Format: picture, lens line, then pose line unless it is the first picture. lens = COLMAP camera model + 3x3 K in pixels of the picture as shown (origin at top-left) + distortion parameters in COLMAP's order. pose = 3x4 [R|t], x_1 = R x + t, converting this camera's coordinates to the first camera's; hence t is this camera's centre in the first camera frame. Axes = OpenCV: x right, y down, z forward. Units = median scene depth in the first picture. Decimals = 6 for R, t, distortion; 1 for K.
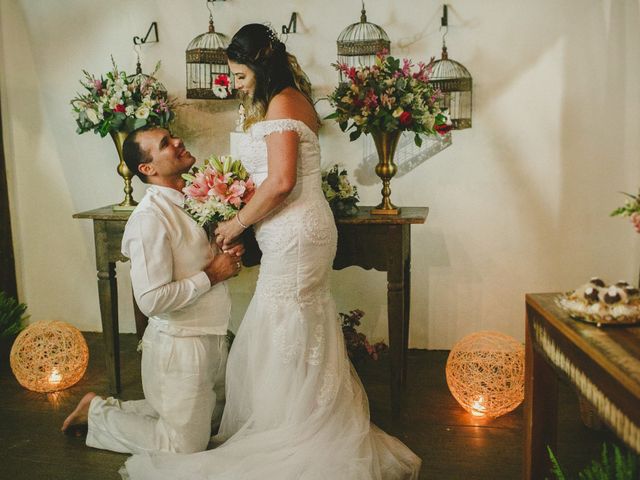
lens RADIAL K [[704.8, 0, 320.0], [0, 704.8, 240.0], [0, 0, 1]] dist [-0.082573, 0.125339]
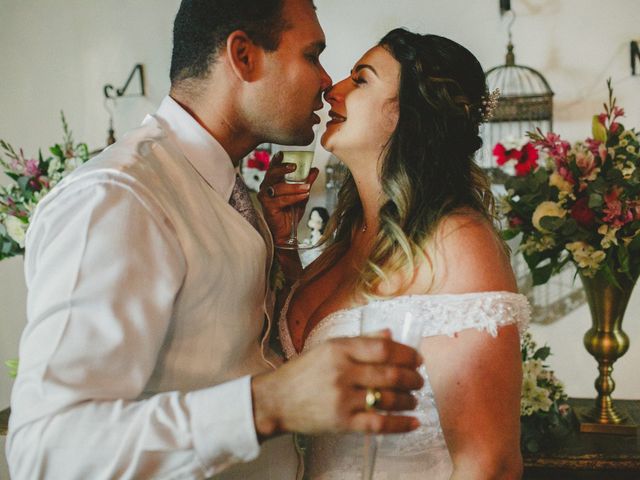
lens RADIAL K [[704.8, 0, 320.0], [0, 704.8, 240.0], [0, 0, 1]] dist [-0.082573, 0.125339]
pose [[0.998824, 0.004238, 0.048305, -0.131516], [0.000695, 0.994821, -0.101644, -0.118137], [-0.048485, 0.101558, 0.993647, 0.487366]]
